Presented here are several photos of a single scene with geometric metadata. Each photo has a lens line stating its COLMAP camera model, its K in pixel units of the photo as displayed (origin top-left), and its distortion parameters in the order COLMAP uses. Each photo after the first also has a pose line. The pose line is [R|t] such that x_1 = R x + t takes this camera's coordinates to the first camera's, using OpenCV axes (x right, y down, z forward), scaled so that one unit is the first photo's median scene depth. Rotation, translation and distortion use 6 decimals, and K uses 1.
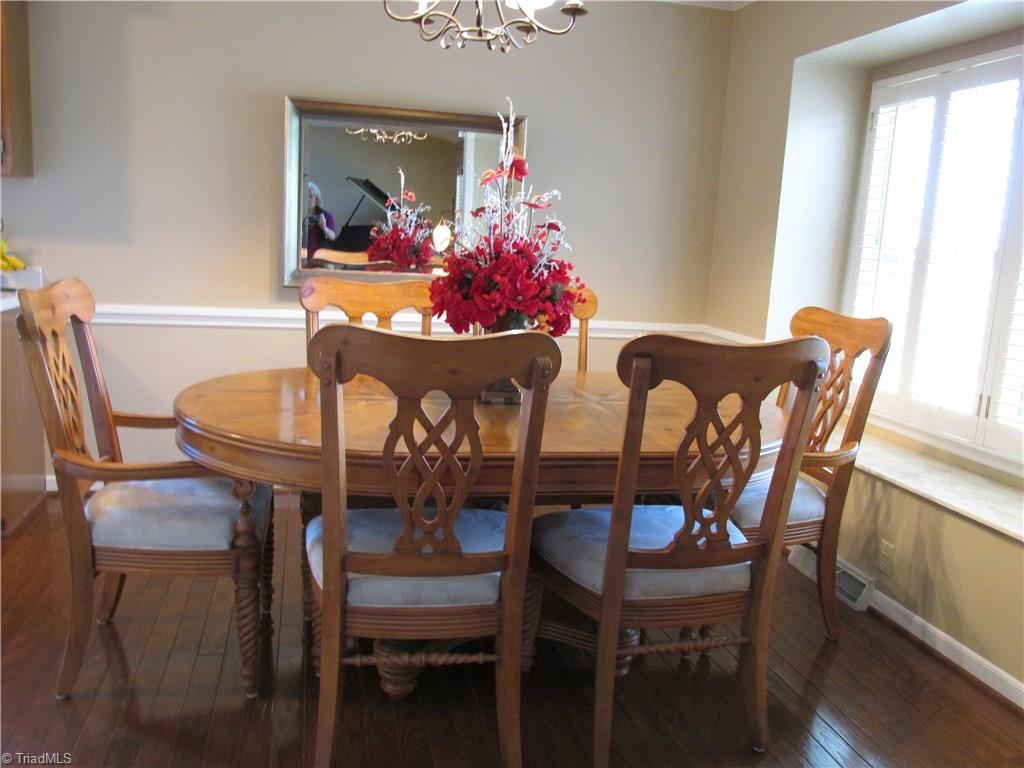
lens RADIAL K [[859.7, 0, 512.0], [0, 859.7, 384.0], [0, 0, 1]] dist [-0.009234, 0.004285]
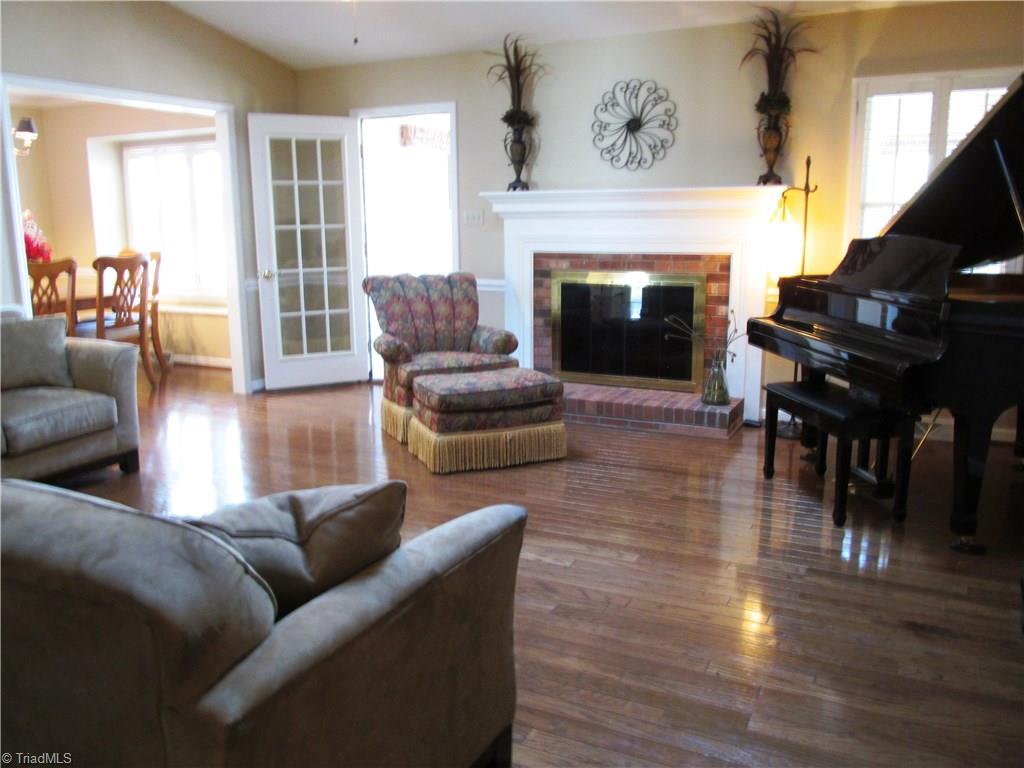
lens RADIAL K [[859.7, 0, 512.0], [0, 859.7, 384.0], [0, 0, 1]] dist [-0.009234, 0.004285]
pose [[0.651636, -0.210344, 0.728784, -0.907280], [0.173129, 0.976665, 0.127087, 0.192110], [-0.738510, 0.043359, 0.672847, -1.647544]]
